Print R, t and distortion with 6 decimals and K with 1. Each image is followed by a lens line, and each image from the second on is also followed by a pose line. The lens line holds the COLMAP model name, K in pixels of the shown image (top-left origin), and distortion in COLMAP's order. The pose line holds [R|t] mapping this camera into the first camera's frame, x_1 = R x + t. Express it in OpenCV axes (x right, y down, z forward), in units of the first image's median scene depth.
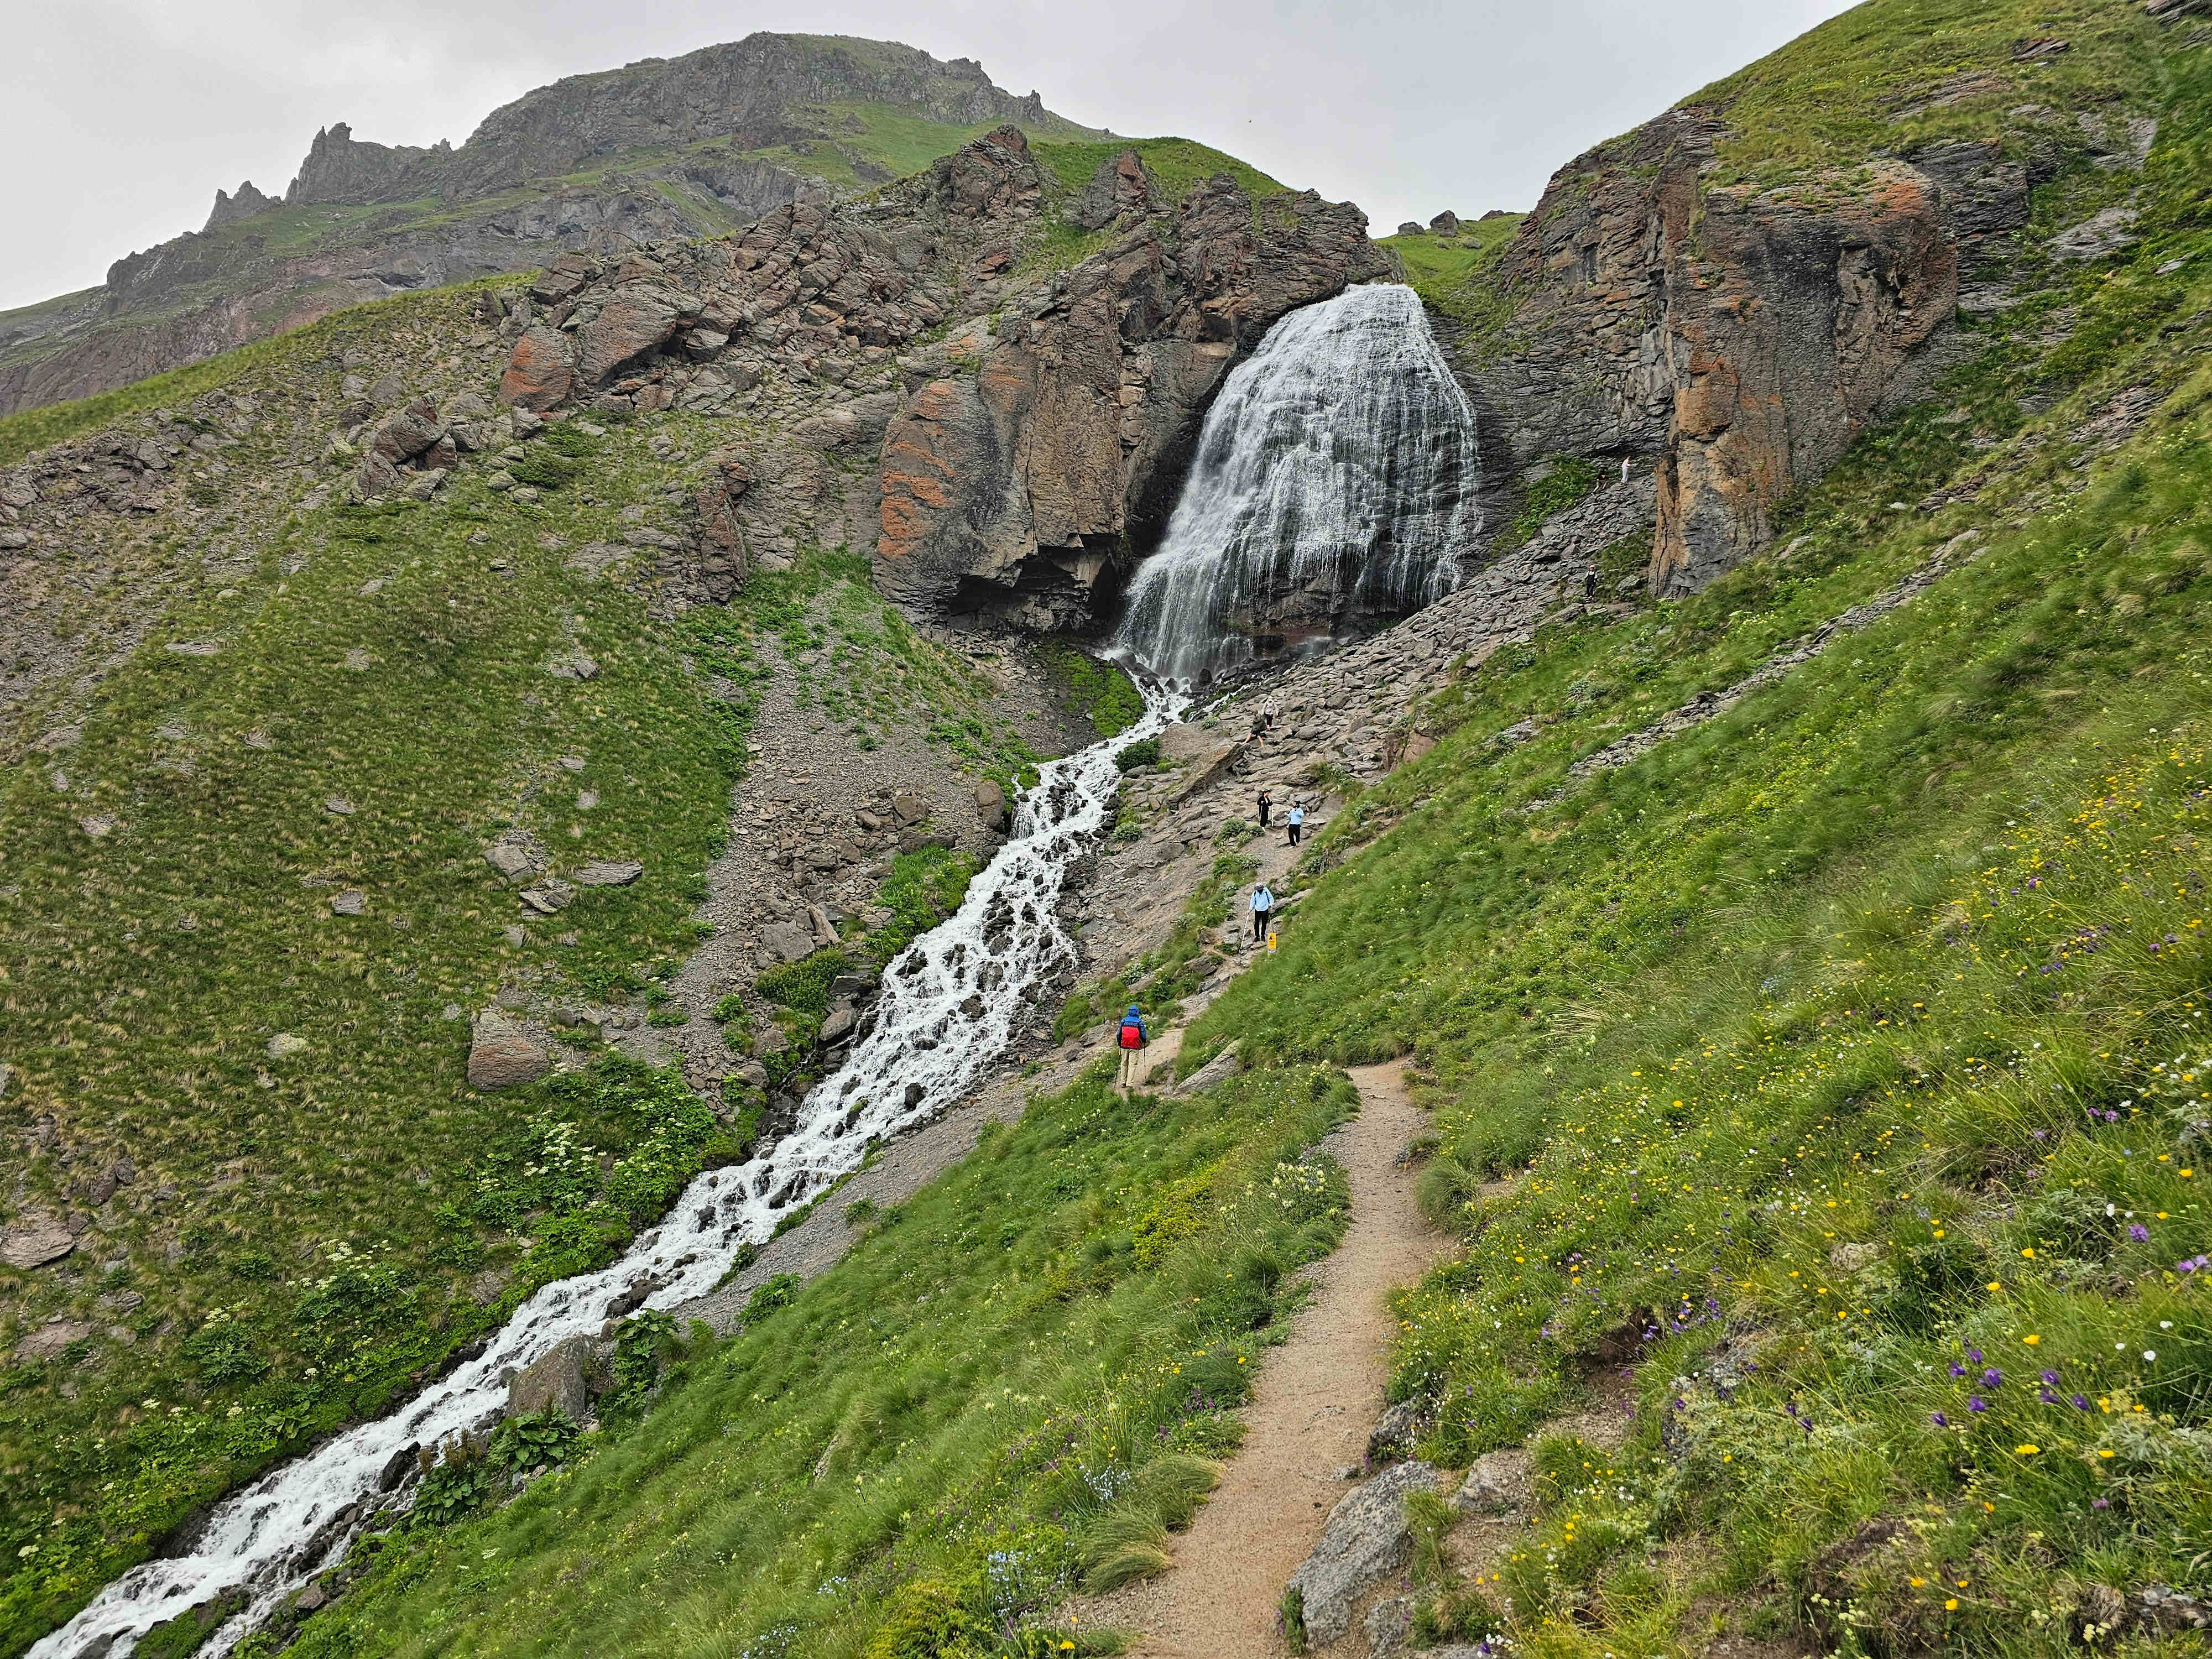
lens RADIAL K [[1465.6, 0, 1093.5], [0, 1465.6, 836.6], [0, 0, 1]] dist [0.070843, -0.053692]
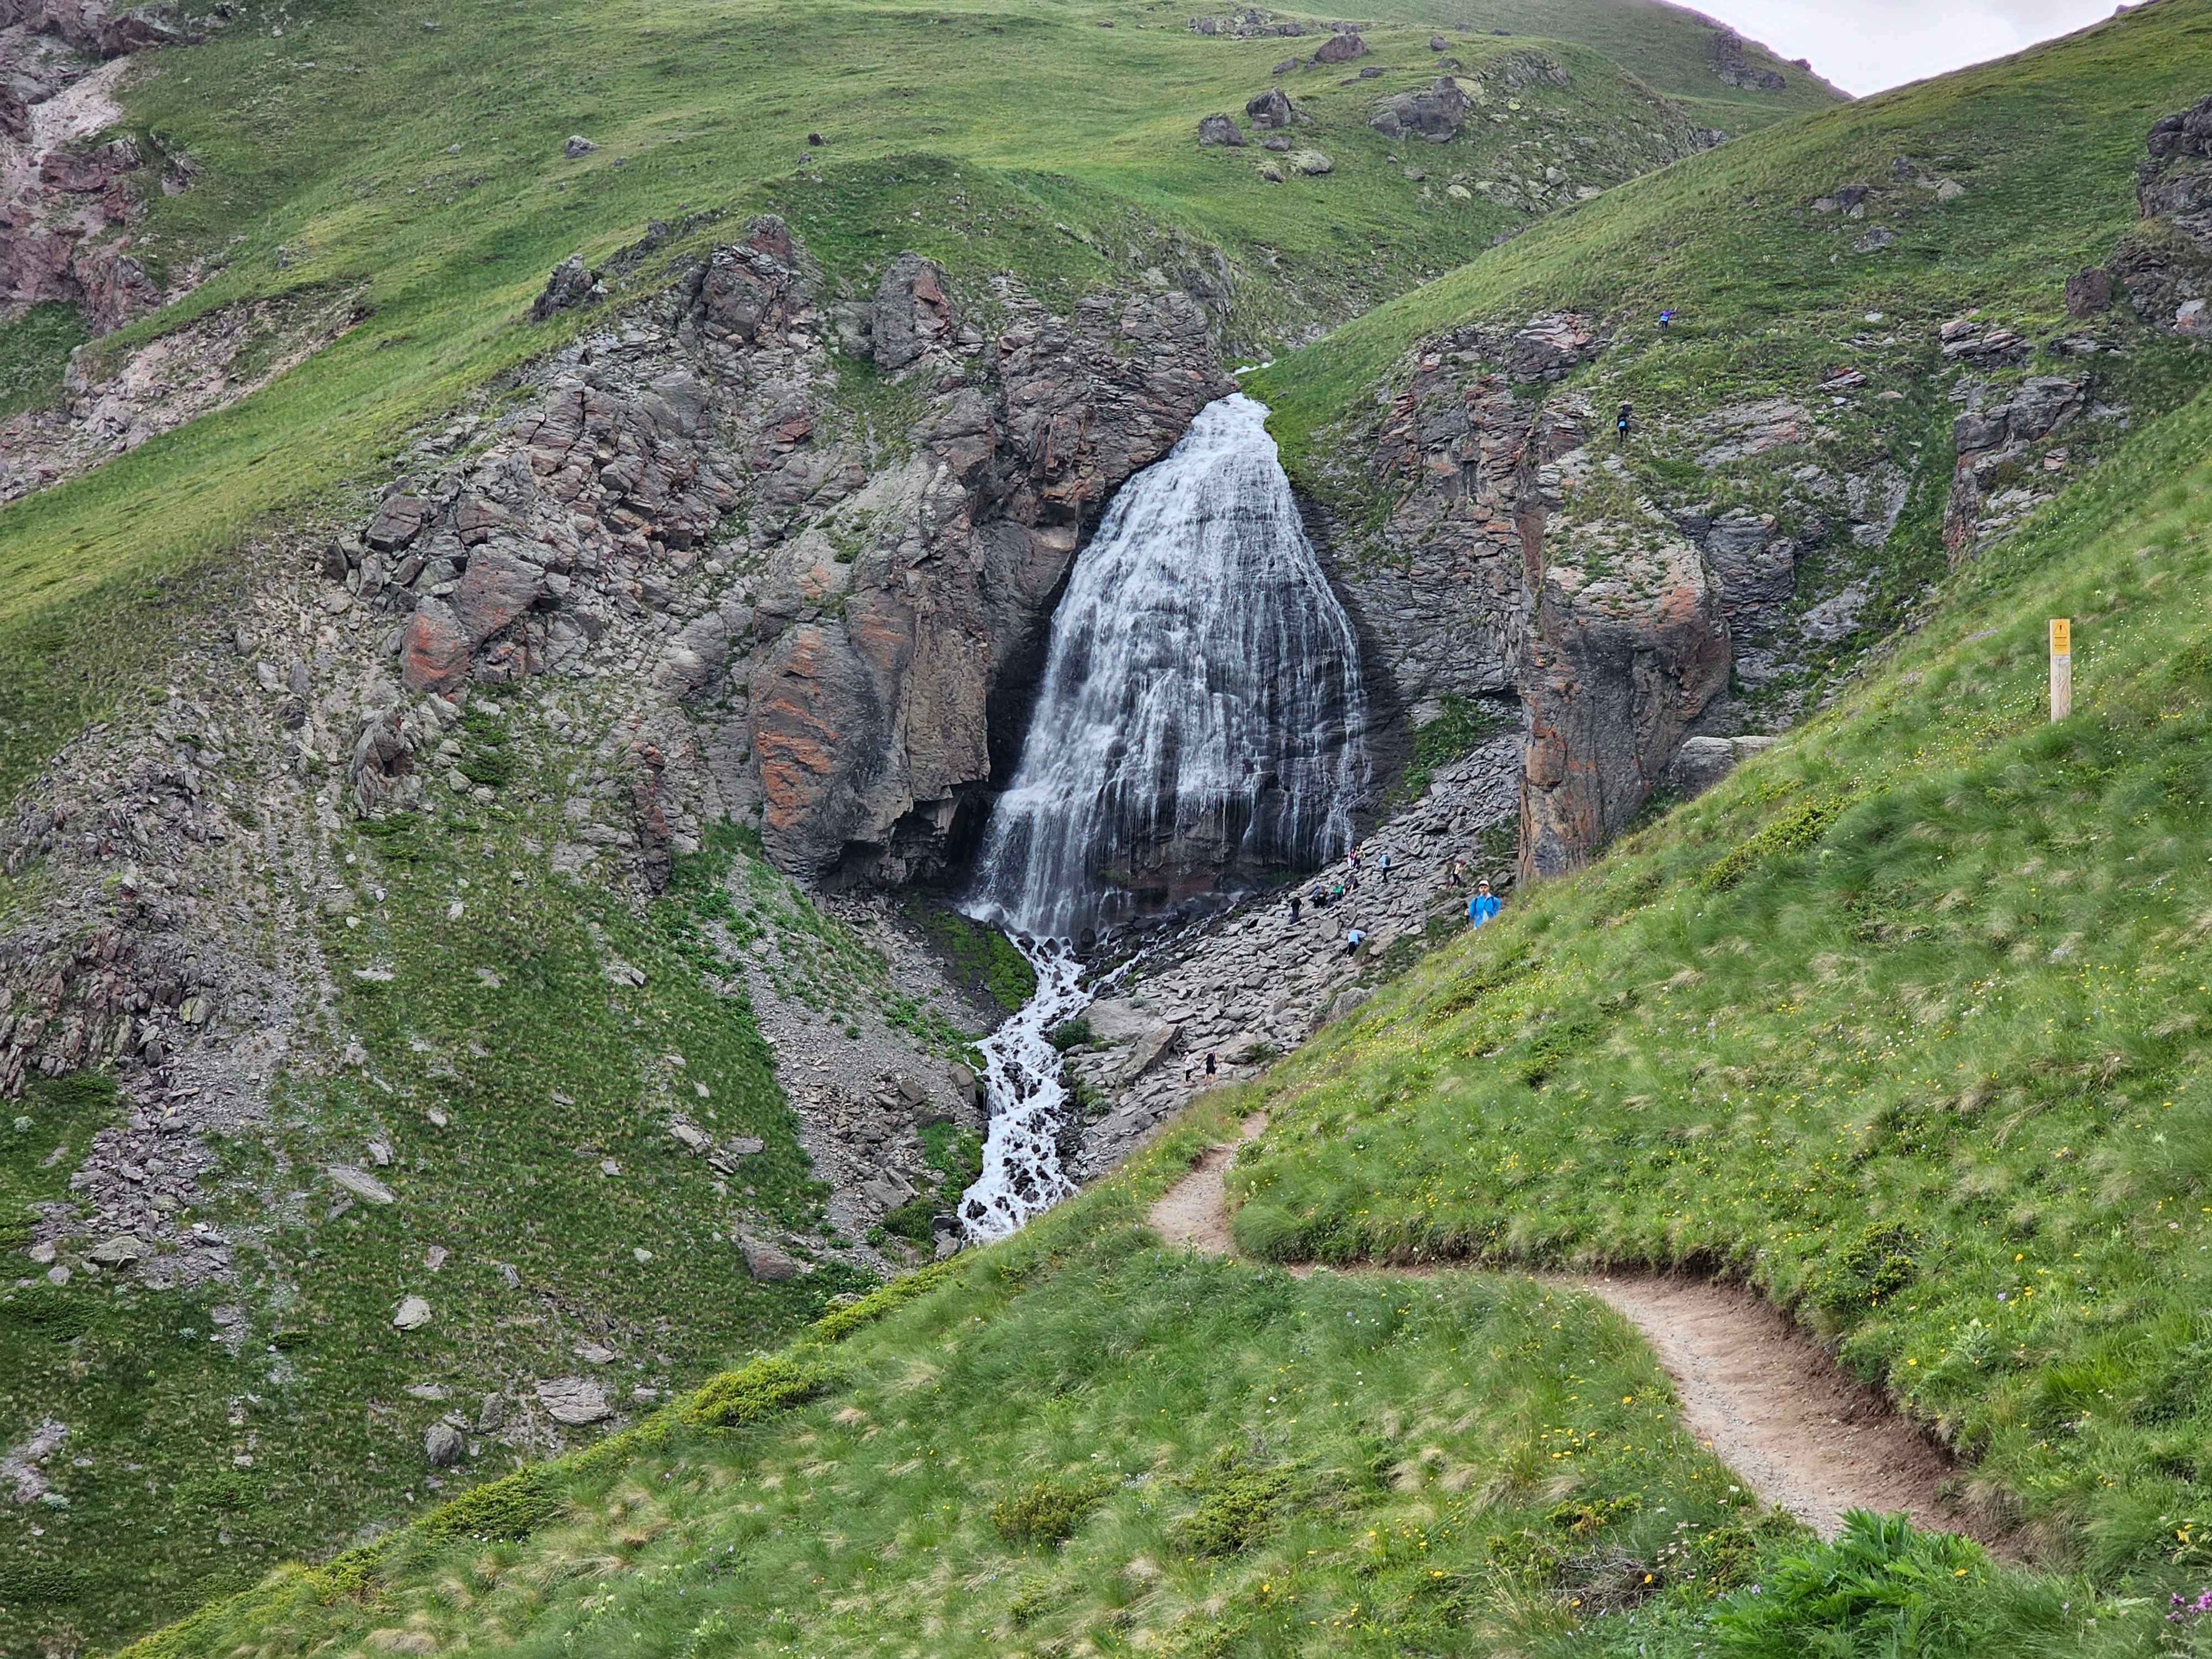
lens RADIAL K [[3834.9, 0, 1101.8], [0, 3834.9, 828.8], [0, 0, 1]] dist [-0.053443, 0.000000]
pose [[0.980470, -0.010153, 0.196407, -0.428788], [0.025393, 0.996843, -0.075231, 0.004901], [-0.195024, 0.078749, 0.977632, -1.505586]]
